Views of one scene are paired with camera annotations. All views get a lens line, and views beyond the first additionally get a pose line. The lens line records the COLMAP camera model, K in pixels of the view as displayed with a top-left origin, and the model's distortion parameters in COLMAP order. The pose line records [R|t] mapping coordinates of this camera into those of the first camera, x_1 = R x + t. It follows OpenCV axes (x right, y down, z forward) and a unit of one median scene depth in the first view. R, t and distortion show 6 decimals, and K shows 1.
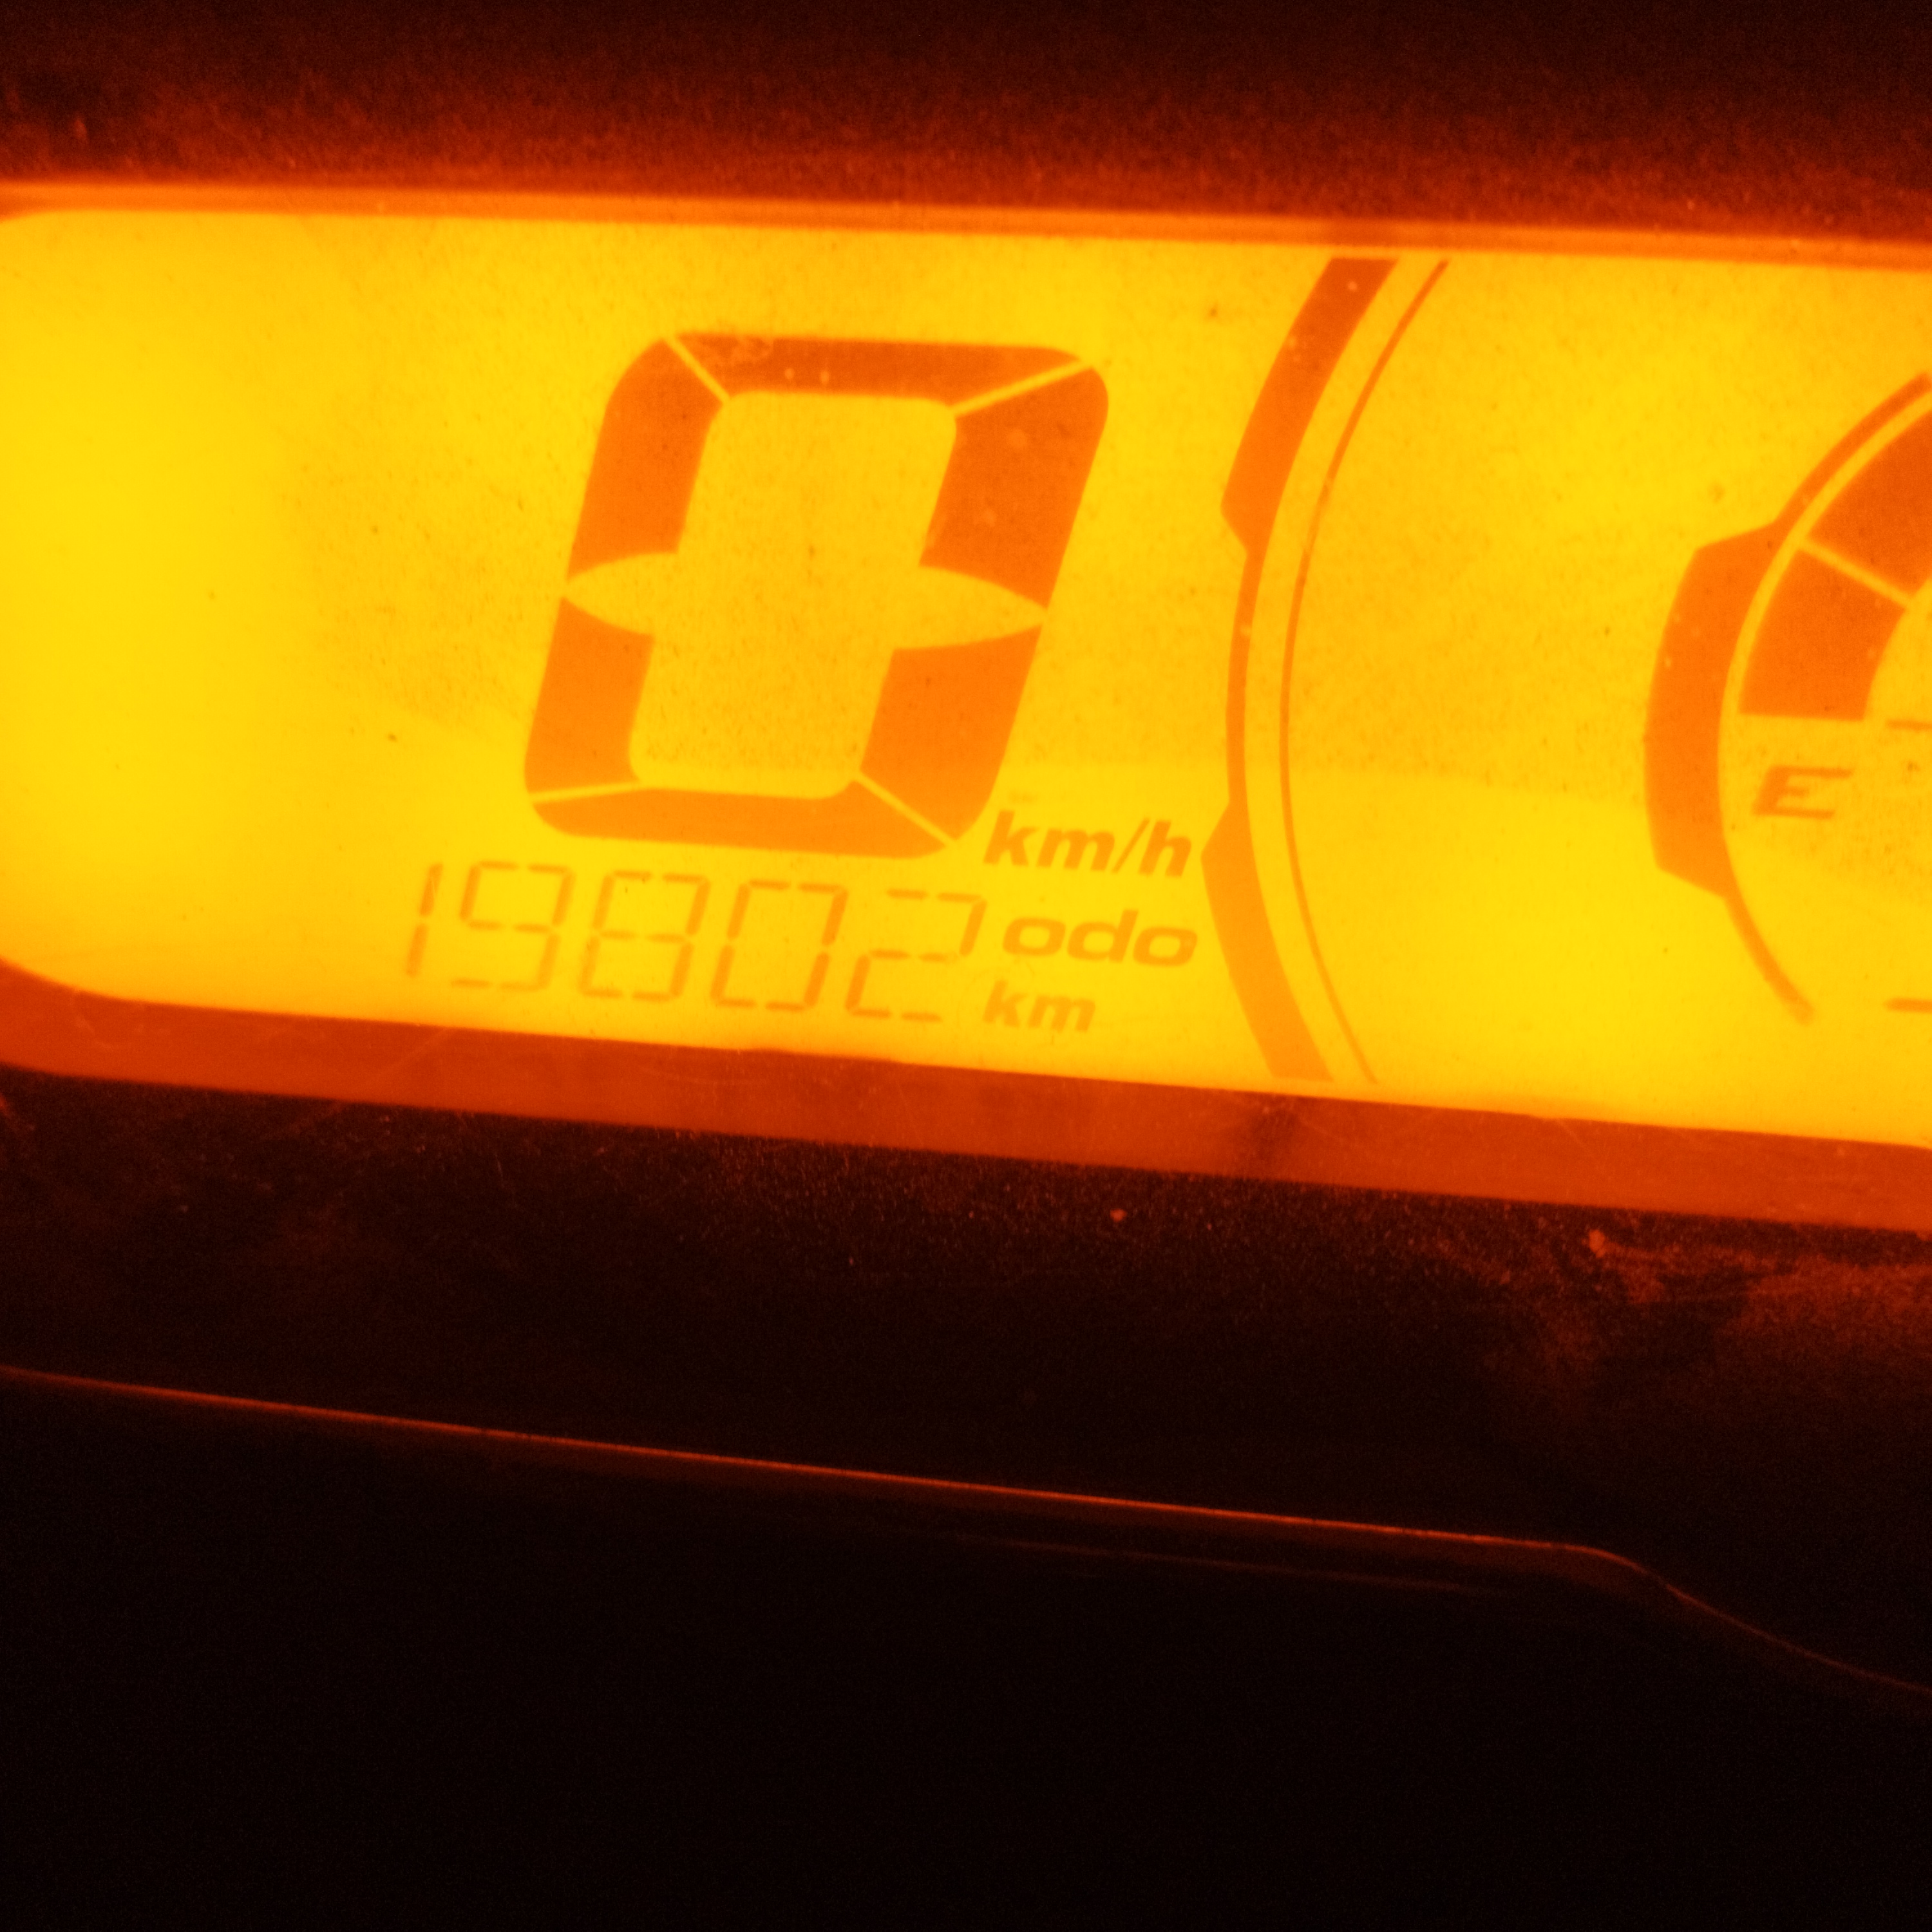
lens RADIAL K [[2154.1, 0, 1038.1], [0, 2154.1, 931.5], [0, 0, 1]] dist [0.055952, -0.138627]
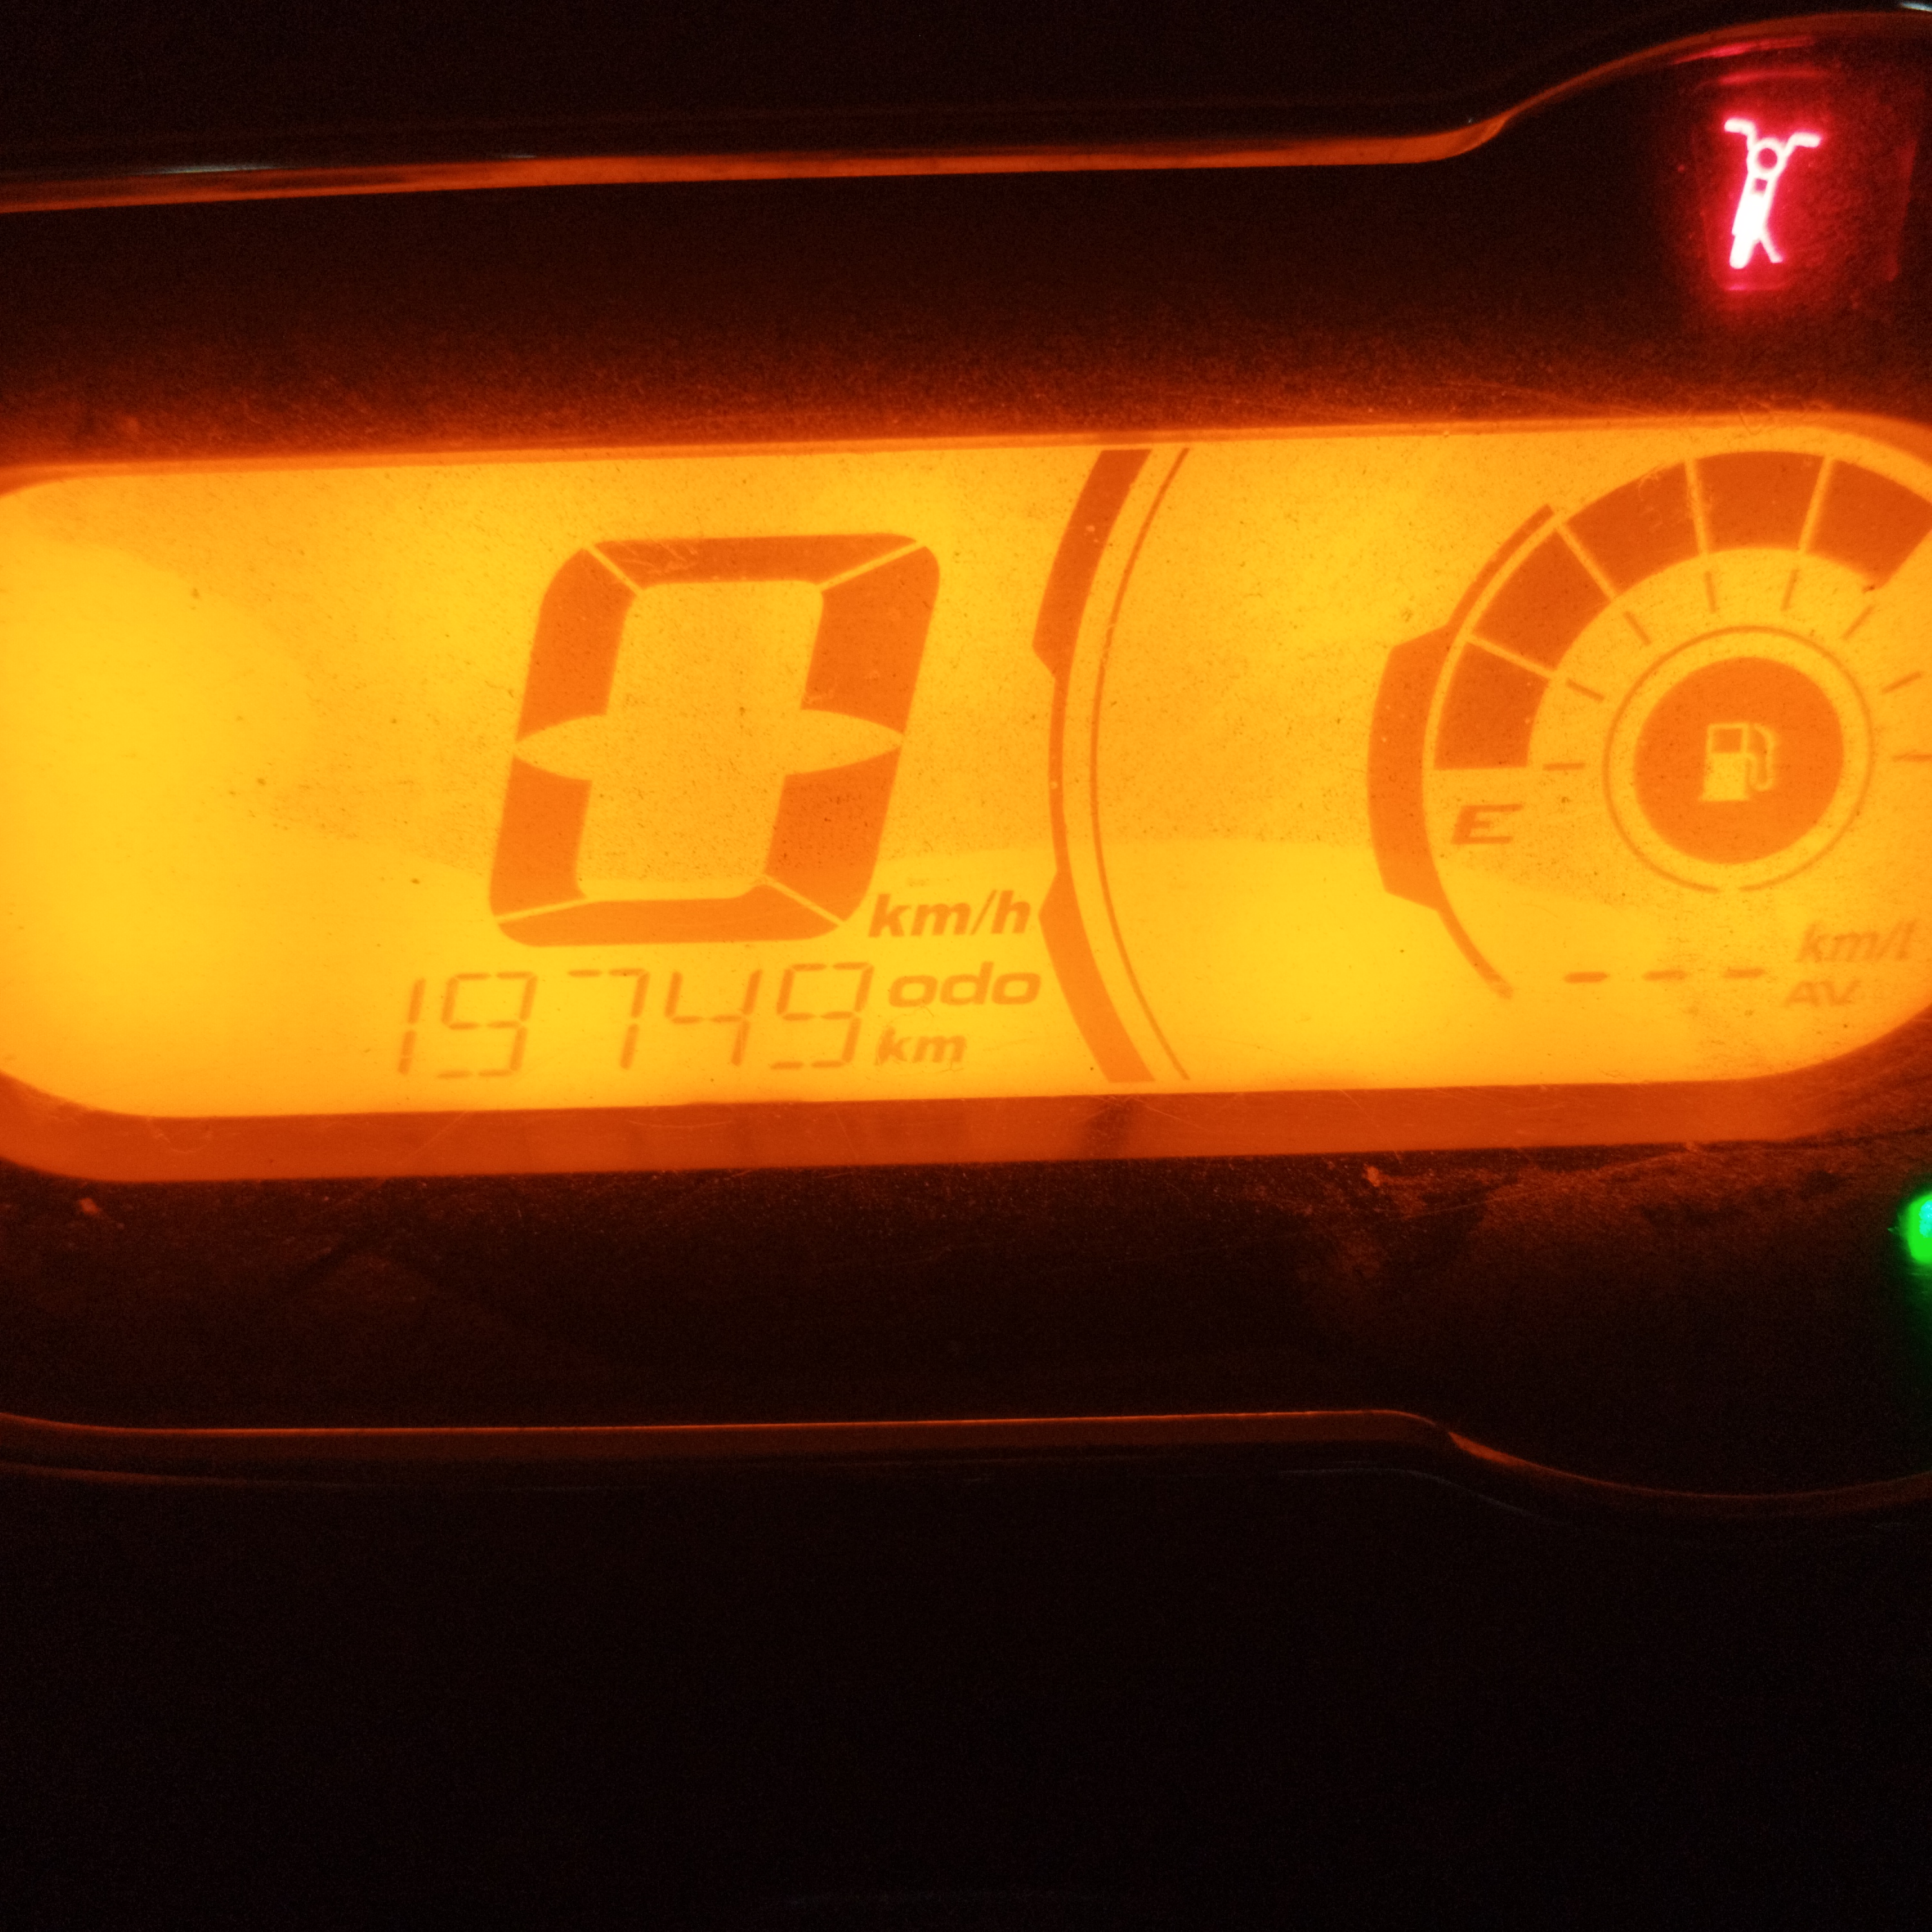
lens RADIAL K [[2172.8, 0, 964.0], [0, 2172.8, 968.3], [0, 0, 1]] dist [0.080973, -0.049592]
pose [[0.989581, -0.096347, 0.106993, -0.112219], [0.098203, 0.995092, -0.012199, 0.007981], [-0.105292, 0.022579, 0.994185, -0.285116]]
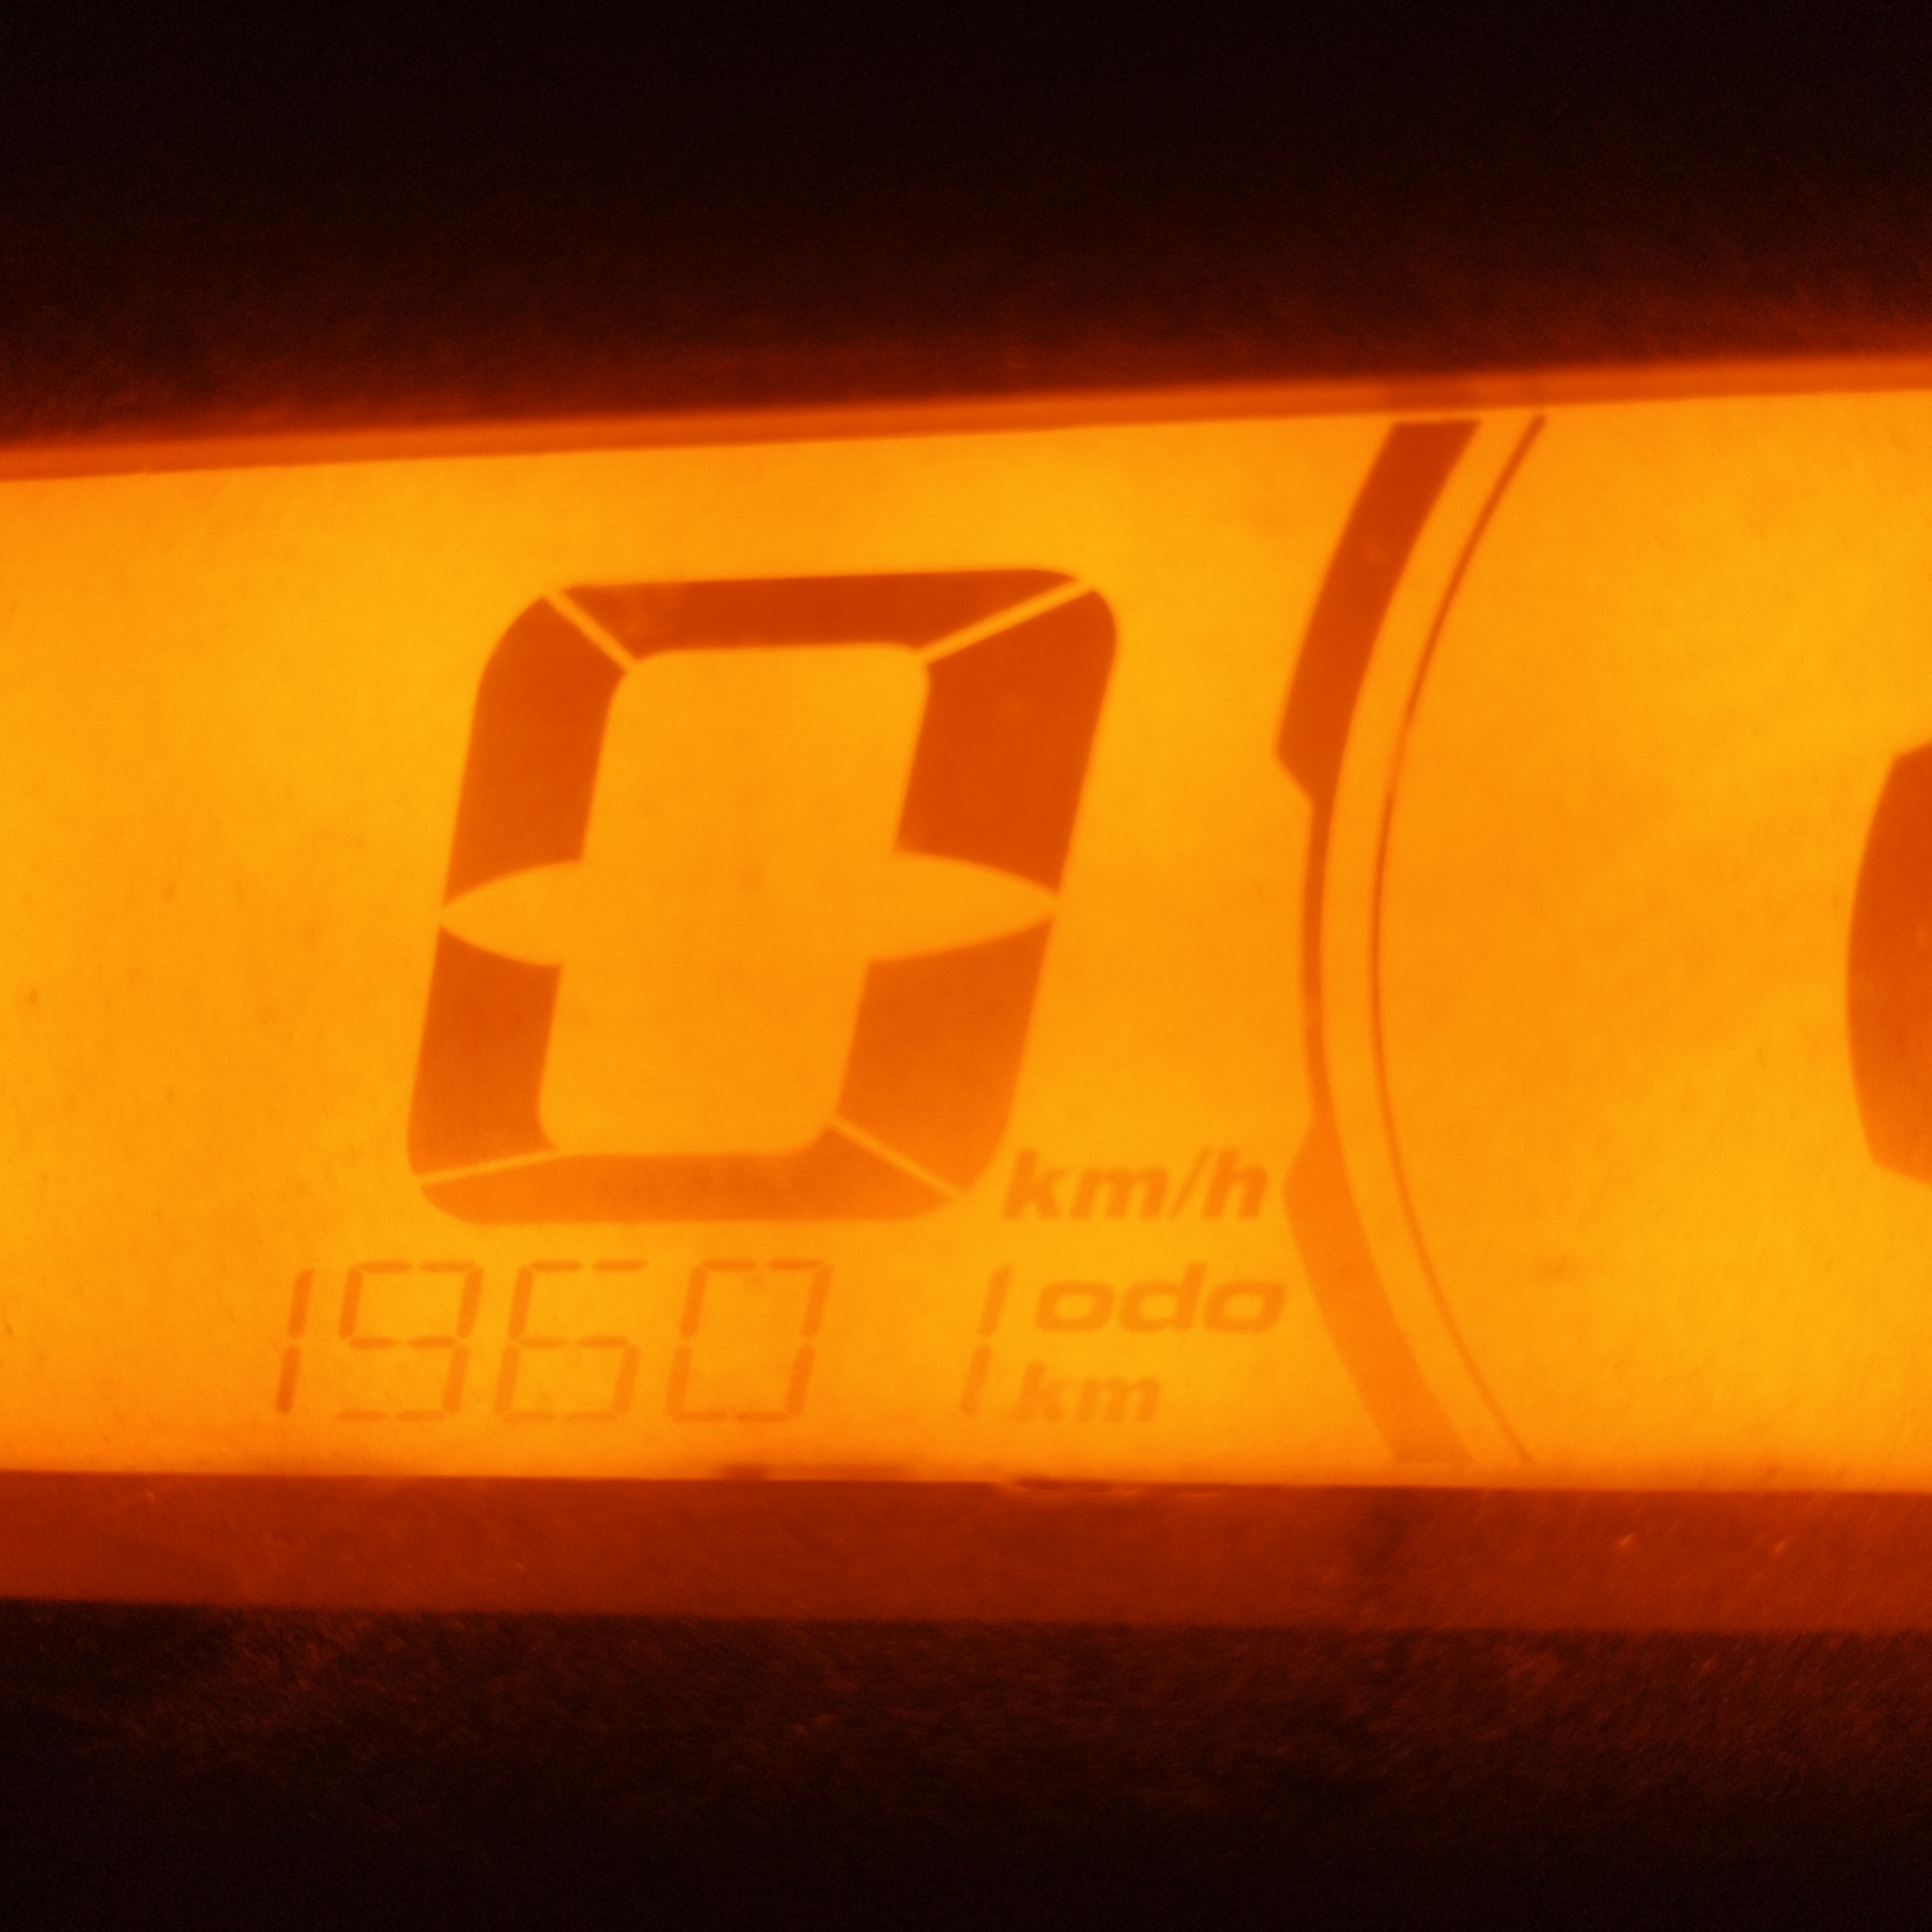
lens RADIAL K [[2172.9, 0, 979.5], [0, 2172.9, 956.2], [0, 0, 1]] dist [0.076616, -0.128648]
pose [[0.996538, -0.083141, 0.000283, -0.026954], [0.082991, 0.994530, -0.063427, -0.079804], [0.004992, 0.063231, 0.997986, 0.214805]]
